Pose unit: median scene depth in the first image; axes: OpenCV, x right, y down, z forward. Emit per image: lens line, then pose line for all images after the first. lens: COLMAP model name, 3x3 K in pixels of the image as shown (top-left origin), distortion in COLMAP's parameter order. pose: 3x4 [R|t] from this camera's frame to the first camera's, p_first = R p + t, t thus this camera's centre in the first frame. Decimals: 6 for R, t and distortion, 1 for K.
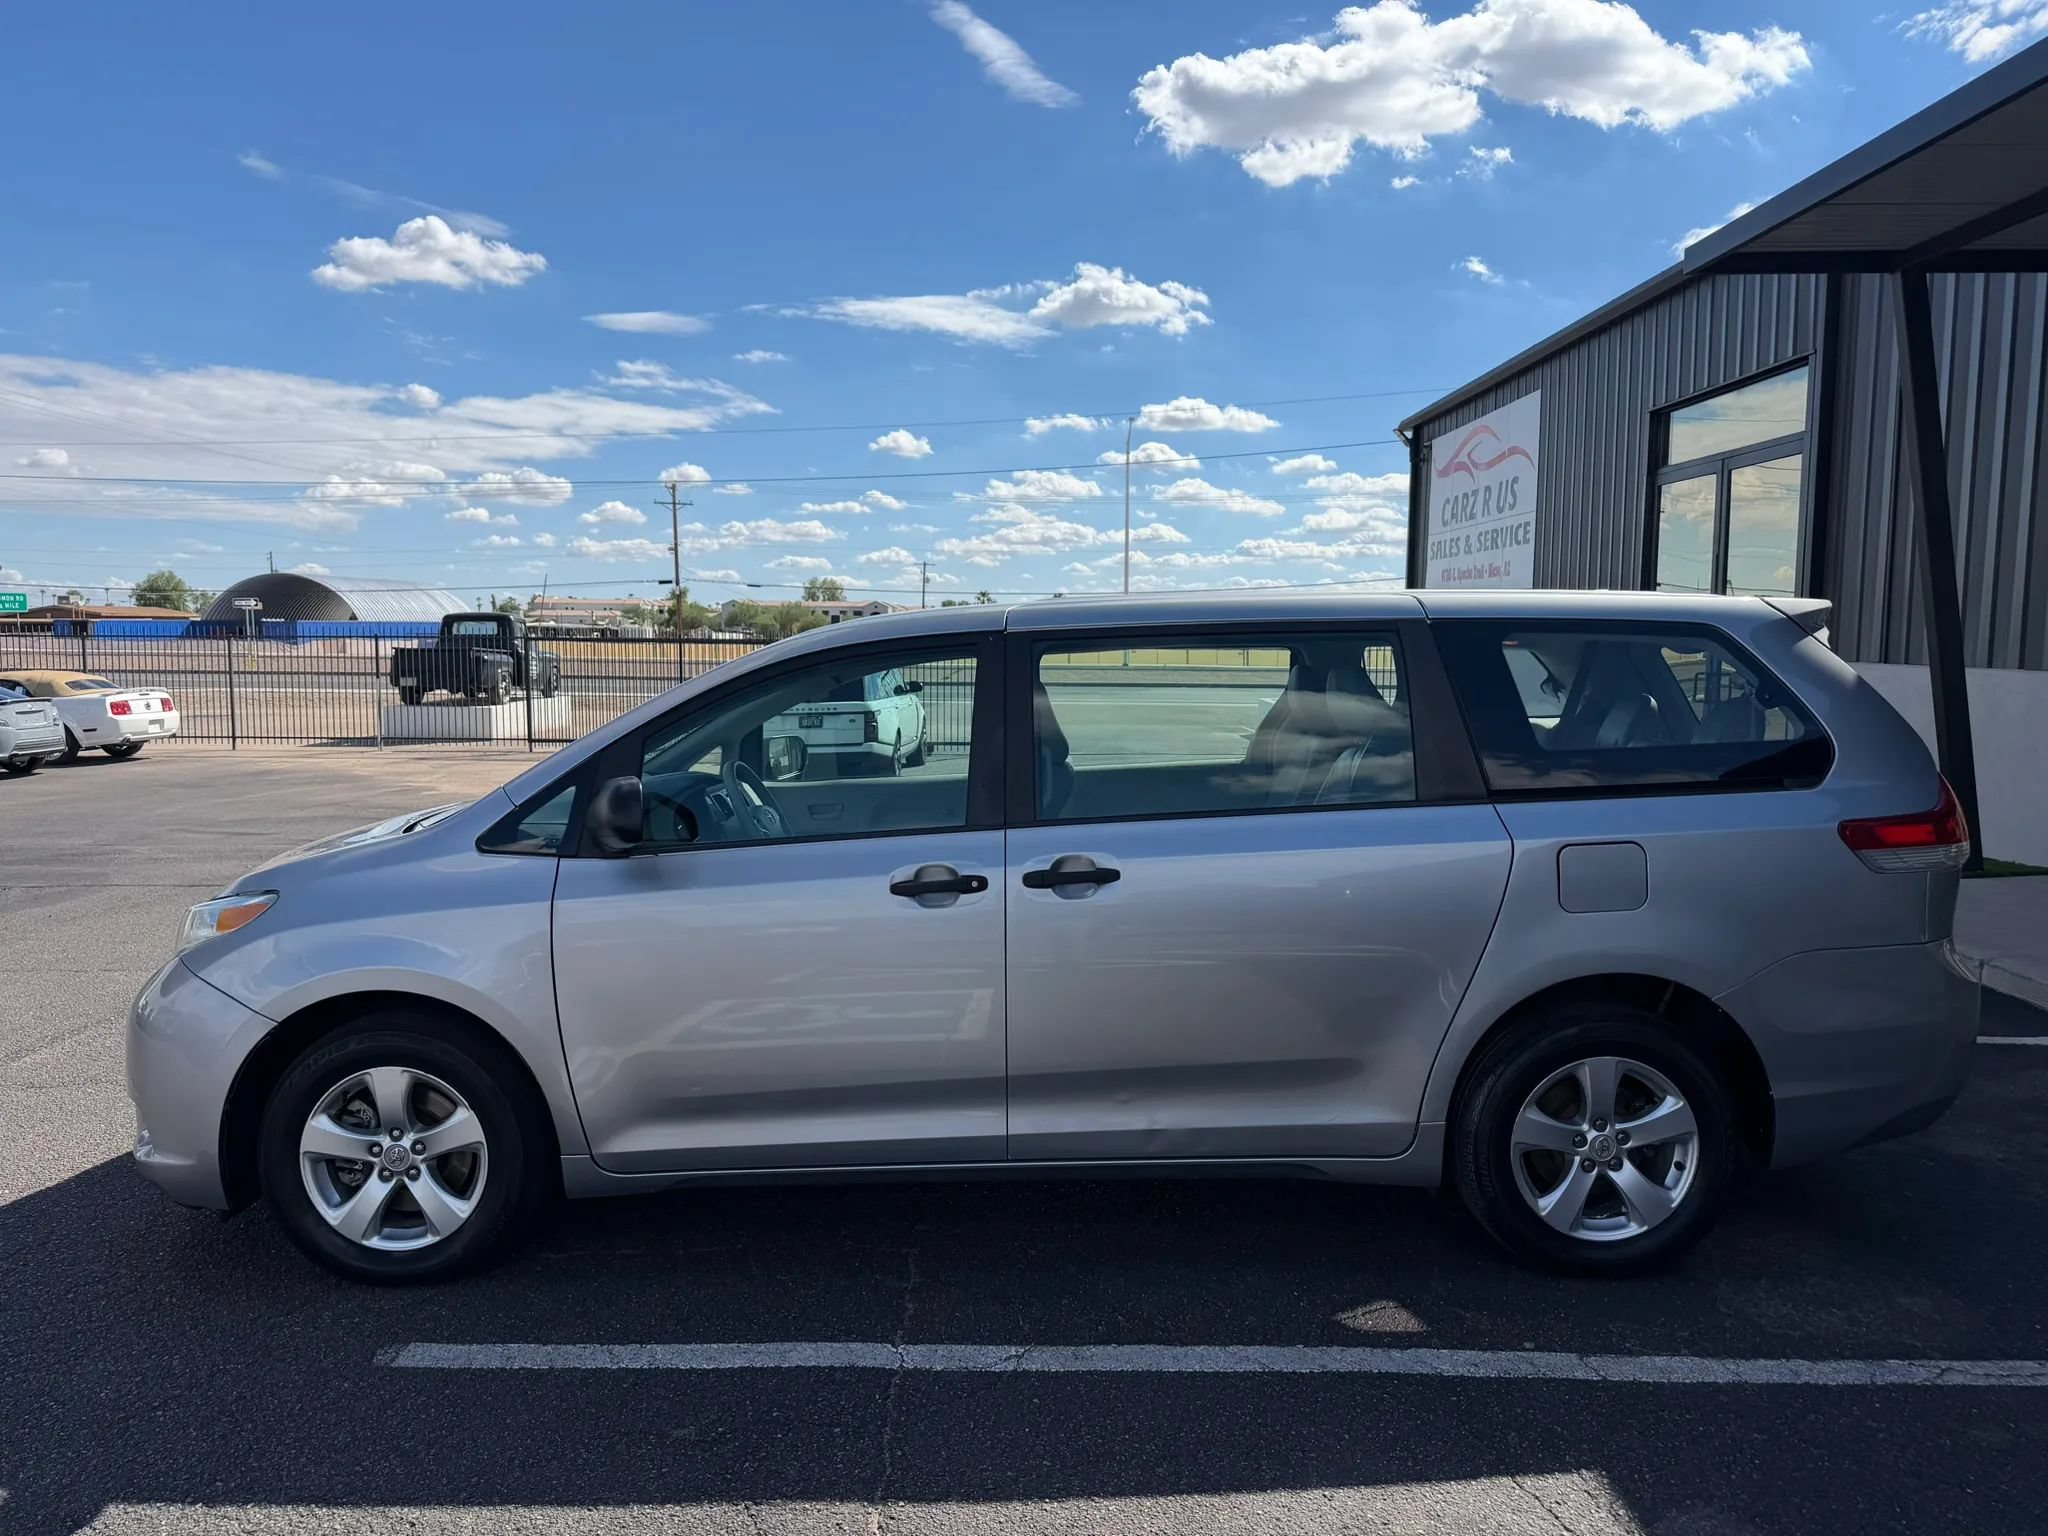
lens RADIAL K [[1441.8, 0, 1015.5], [0, 1441.8, 731.5], [0, 0, 1]] dist [0.021044, -0.035775]
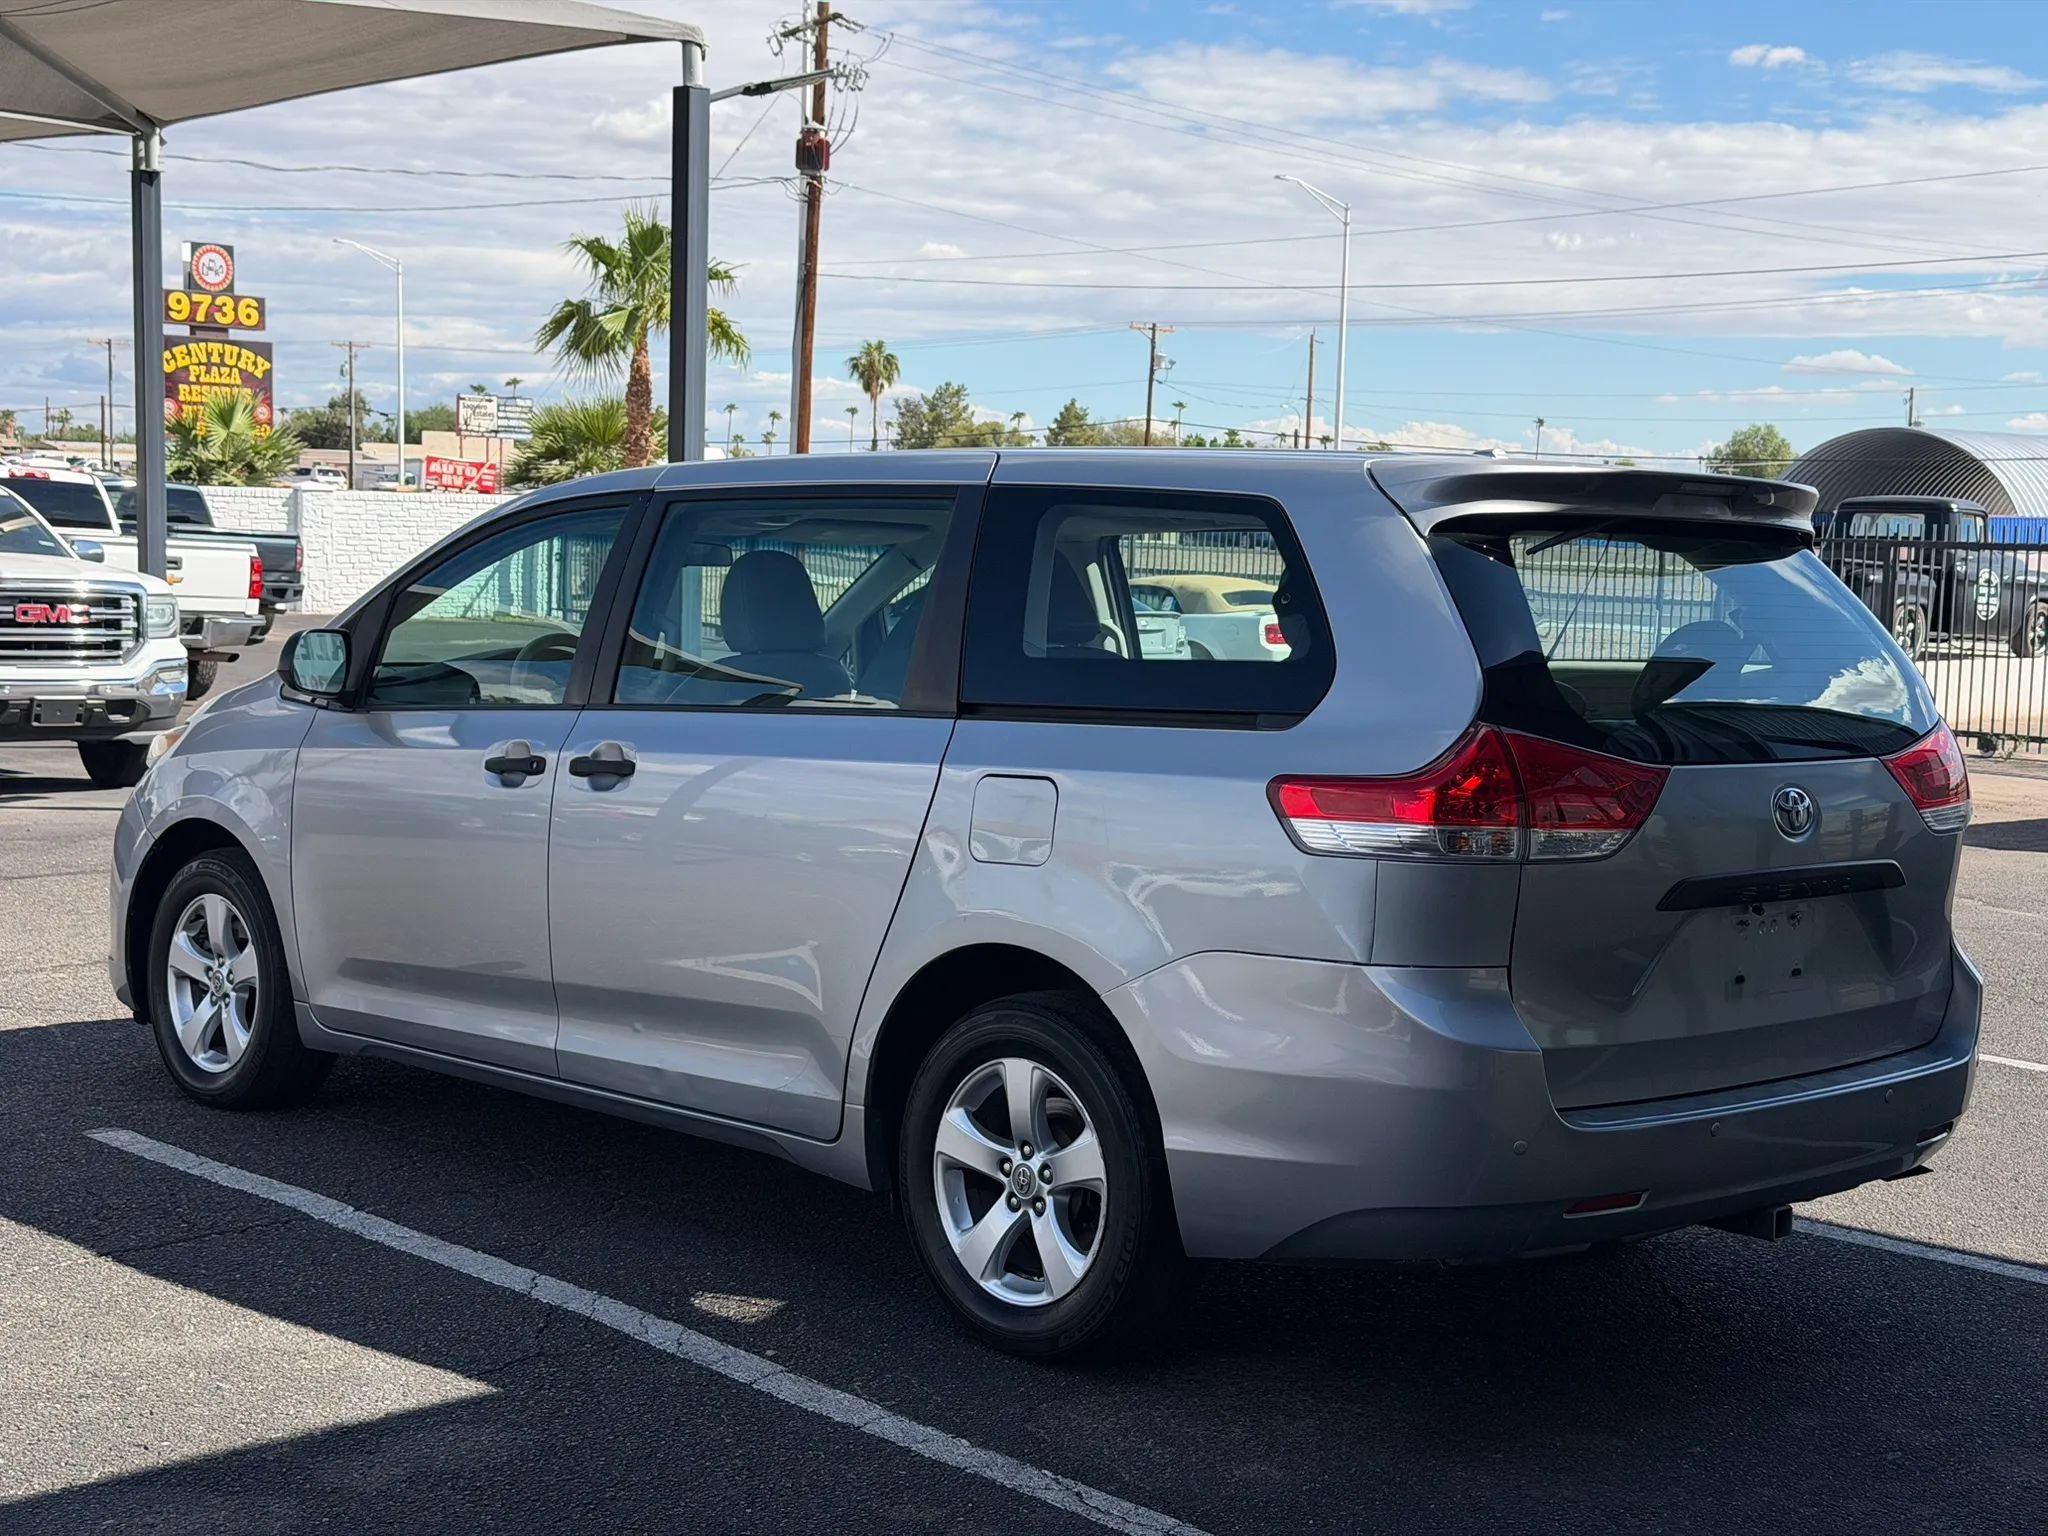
lens RADIAL K [[2834.2, 0, 1039.4], [0, 2834.2, 775.5], [0, 0, 1]] dist [0.104403, 0.000000]
pose [[0.700350, 0.079609, -0.709346, 0.702625], [-0.071023, 0.996602, 0.041725, 0.006433], [0.710258, 0.021158, 0.703624, -0.021757]]
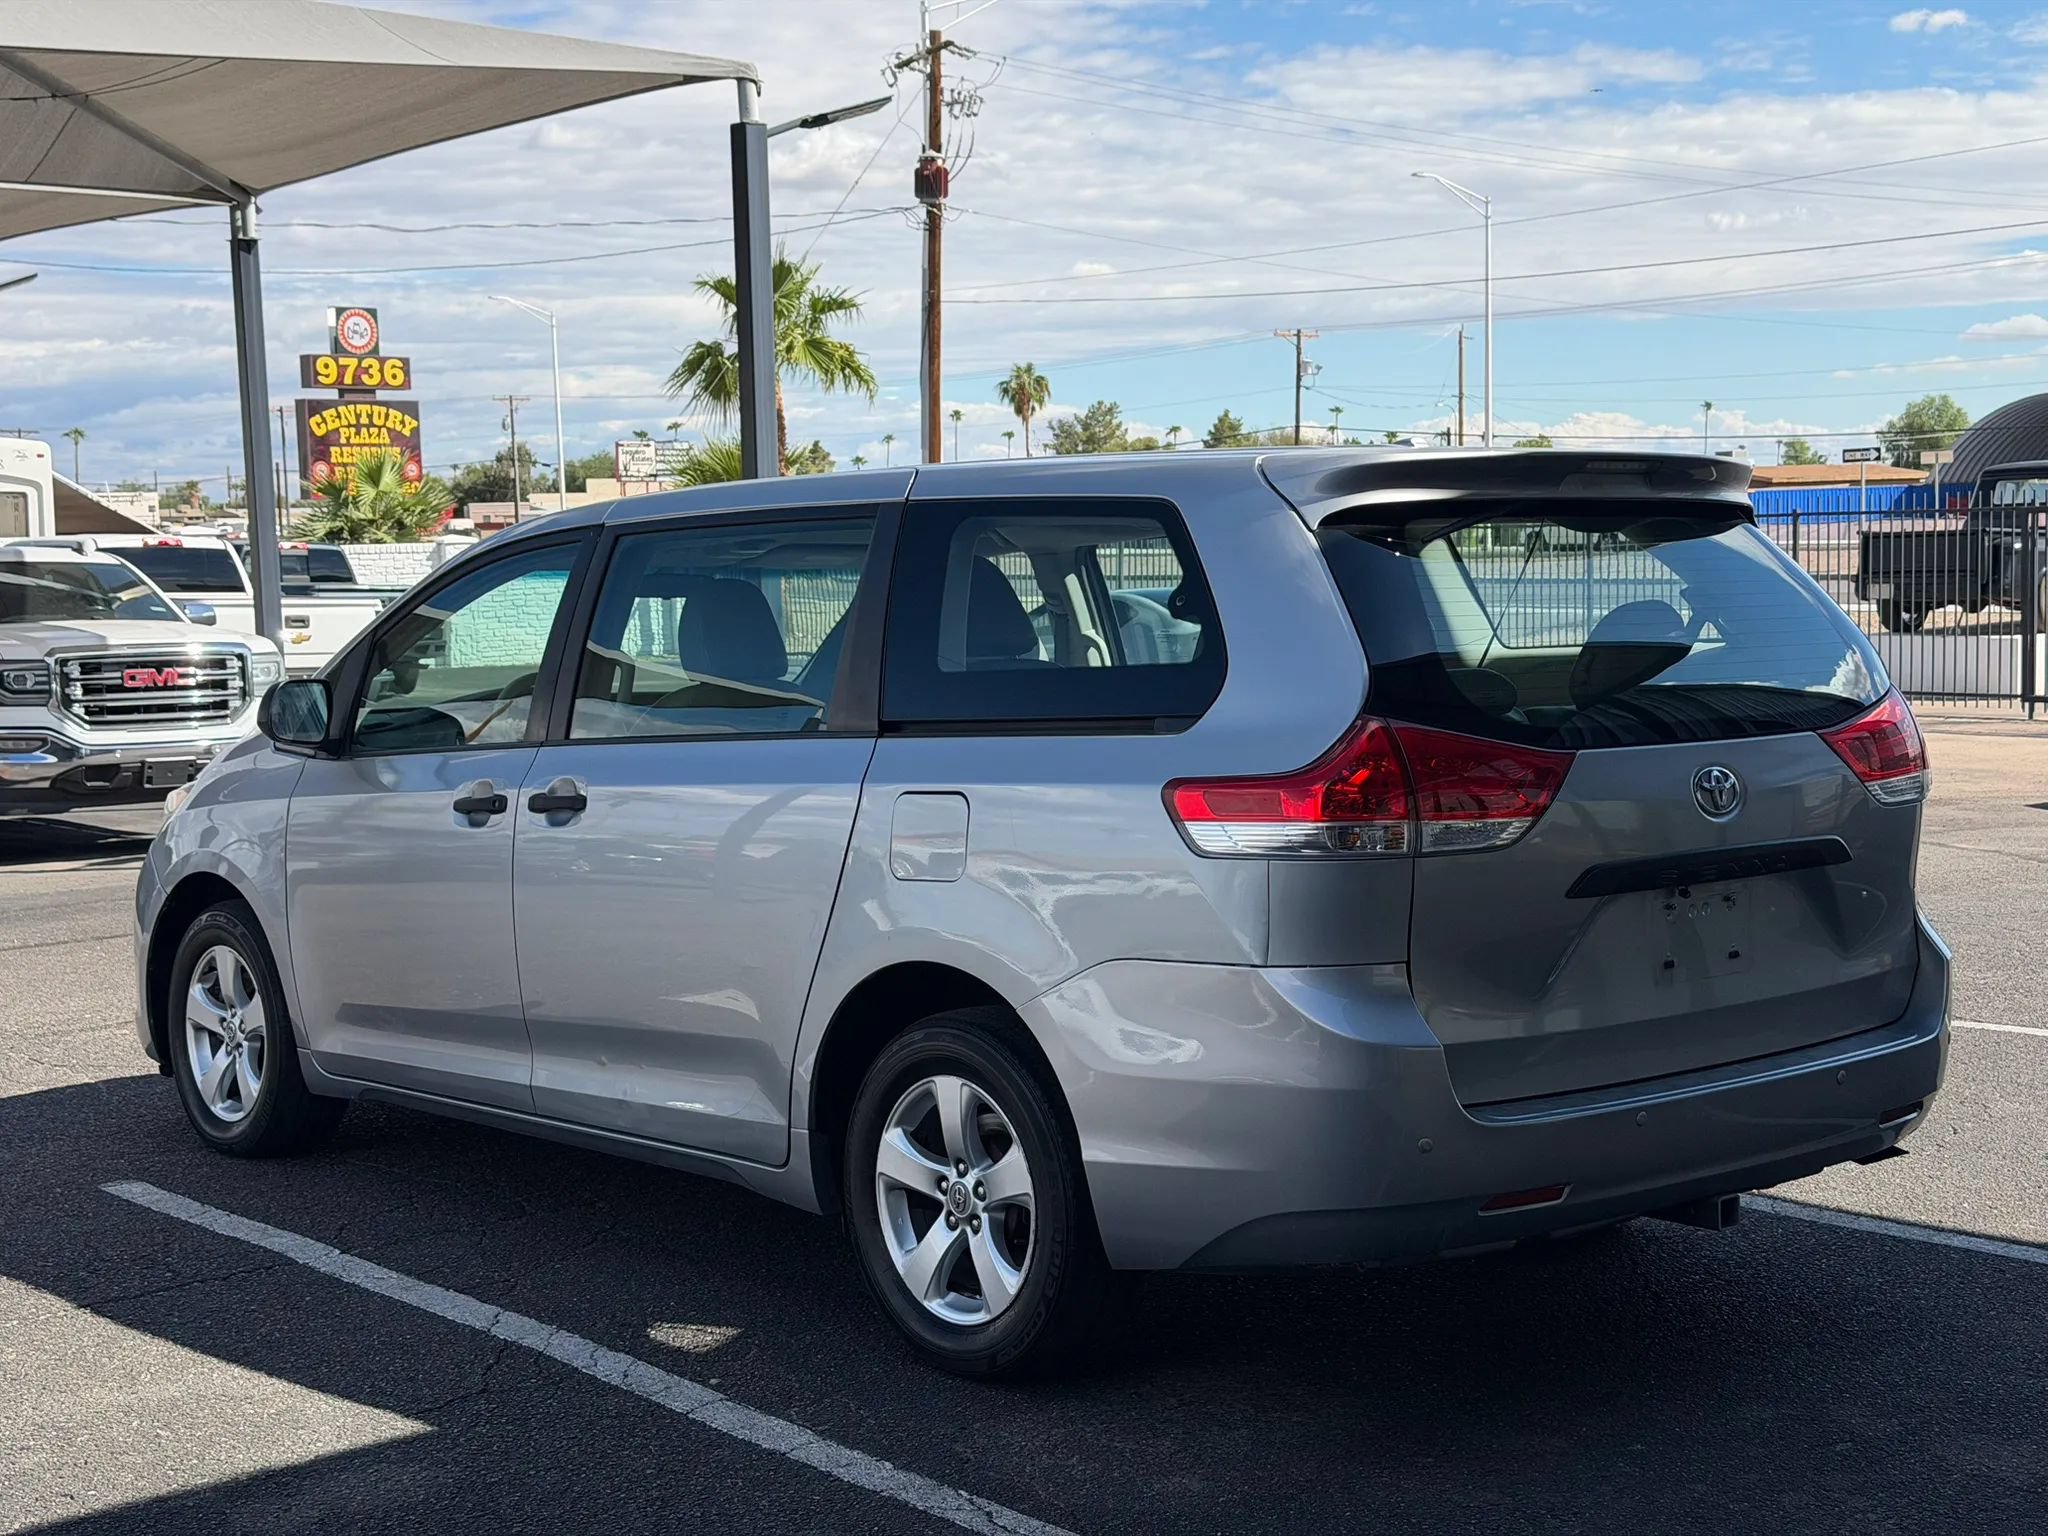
lens RADIAL K [[2834.2, 0, 1040.3], [0, 2834.2, 779.4], [0, 0, 1]] dist [0.104403, 0.000000]
pose [[0.655020, 0.043678, -0.754348, 0.745969], [-0.020643, 0.998990, 0.039918, 0.004682], [0.755330, -0.010576, 0.655260, 0.032729]]
